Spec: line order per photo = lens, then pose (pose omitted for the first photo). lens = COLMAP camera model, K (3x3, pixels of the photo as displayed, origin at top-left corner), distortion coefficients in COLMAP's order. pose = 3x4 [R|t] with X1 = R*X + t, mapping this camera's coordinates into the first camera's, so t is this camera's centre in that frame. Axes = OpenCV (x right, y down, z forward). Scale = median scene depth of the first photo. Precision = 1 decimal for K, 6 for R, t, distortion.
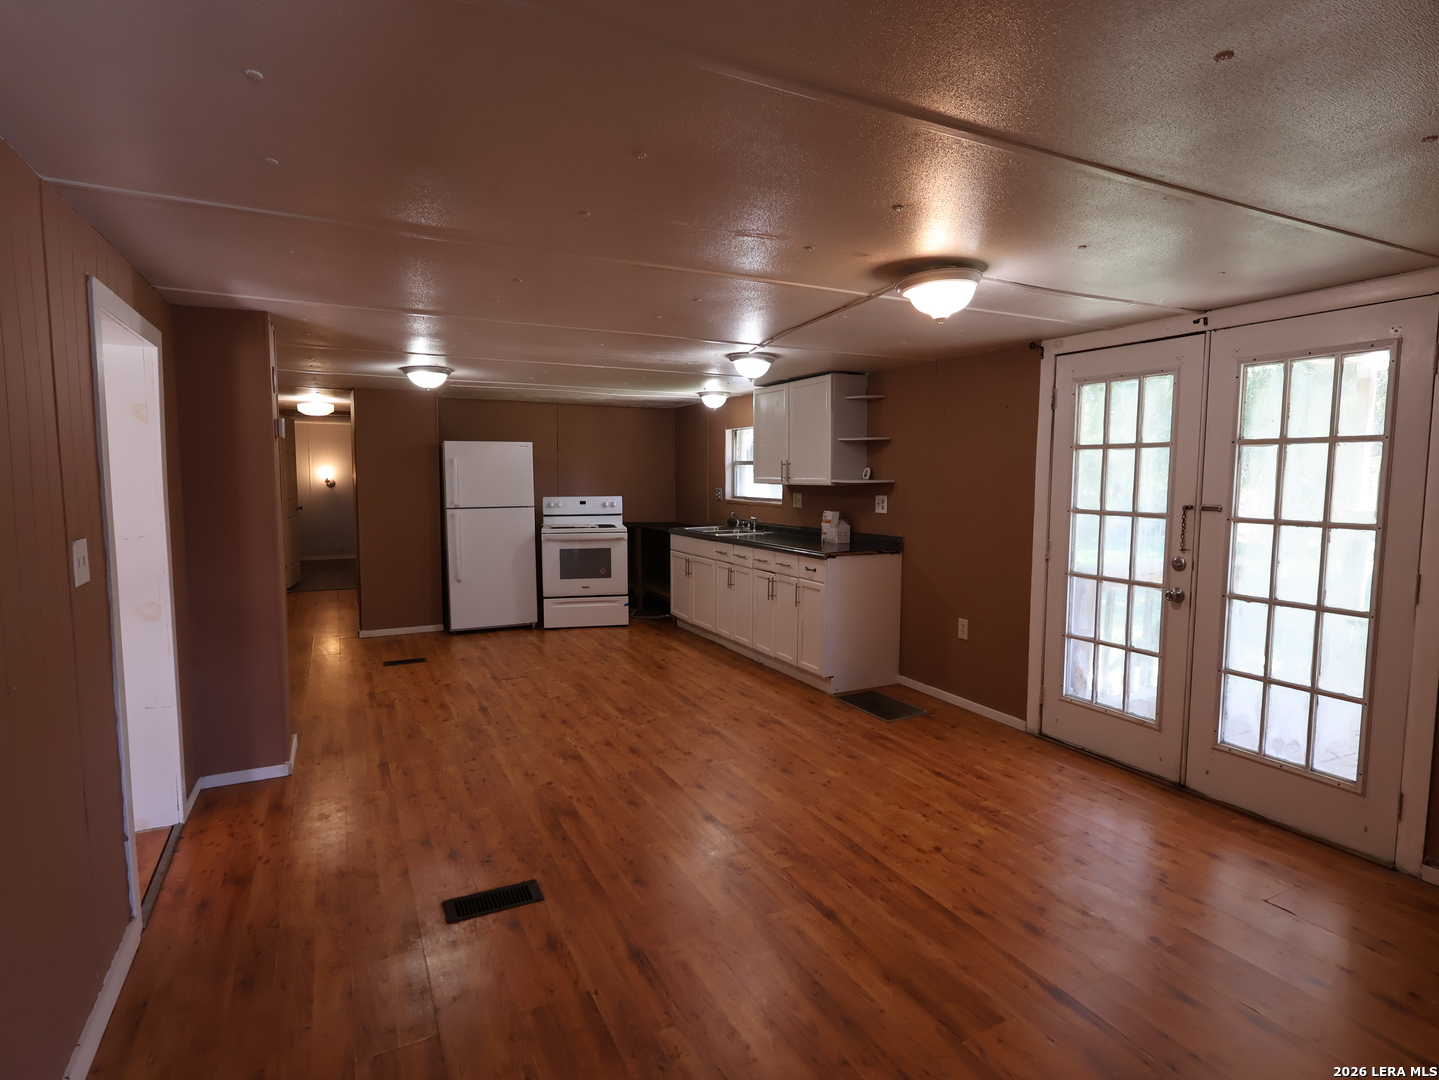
lens RADIAL K [[749.3, 0, 723.9], [0, 749.3, 532.2], [0, 0, 1]] dist [-0.005049, 0.003433]
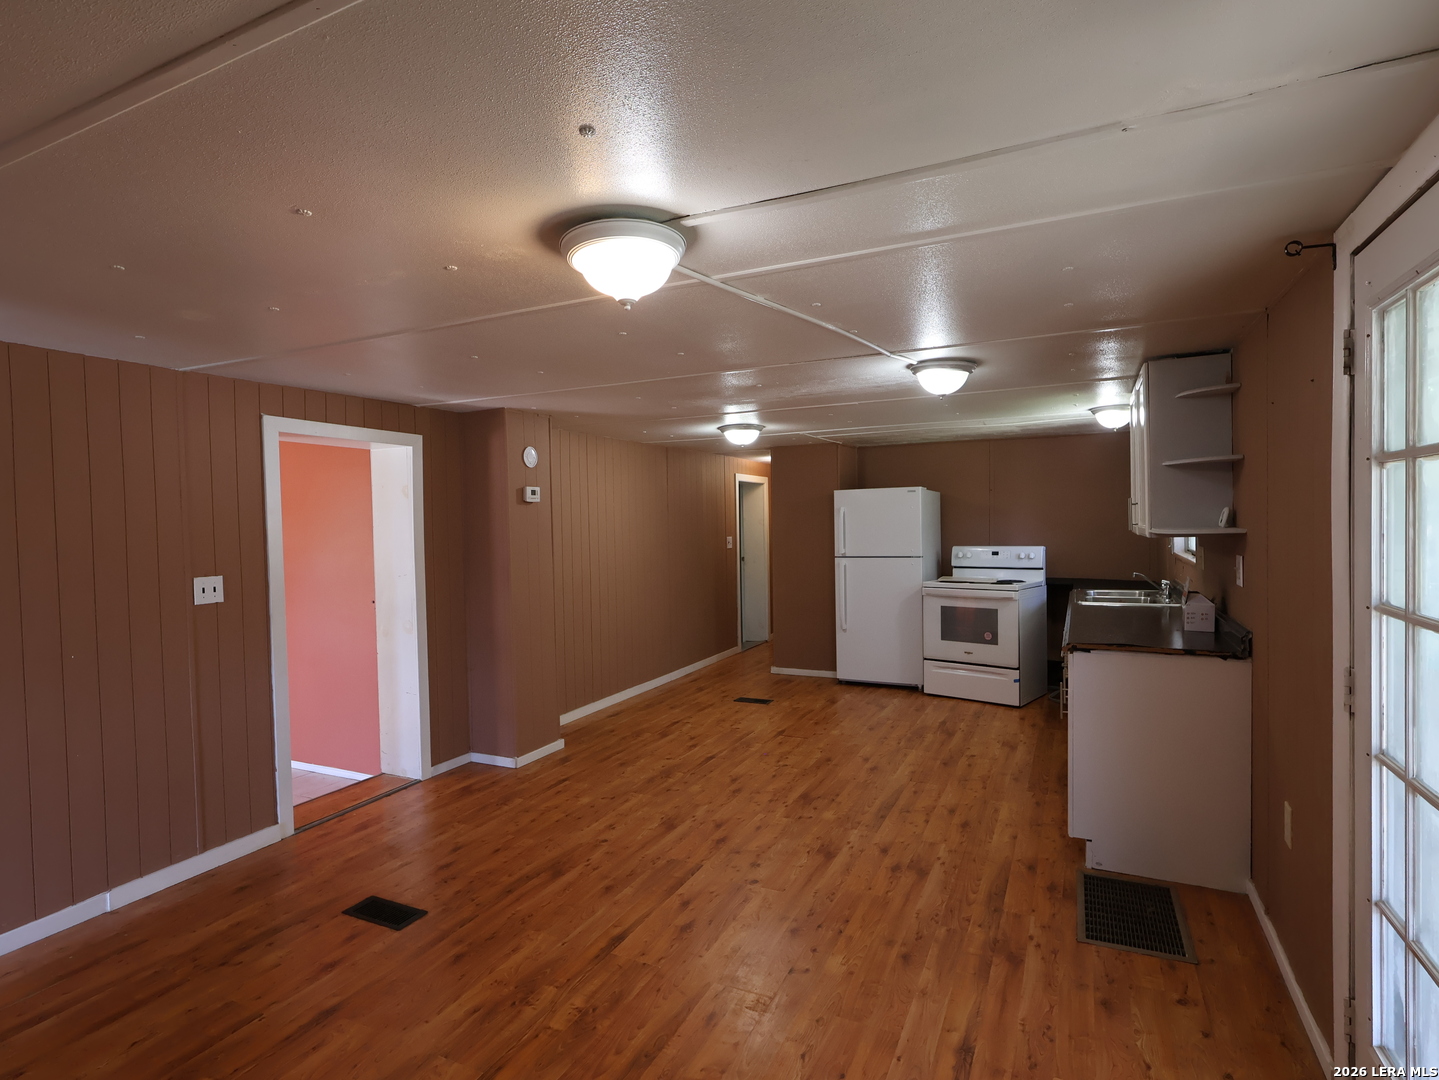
lens RADIAL K [[749.3, 0, 722.0], [0, 749.3, 550.7], [0, 0, 1]] dist [-0.005049, 0.003433]
pose [[0.602378, 0.017742, -0.798014, 0.466349], [-0.041689, 0.999088, -0.009256, -0.033387], [0.797122, 0.038844, 0.602568, 0.368745]]
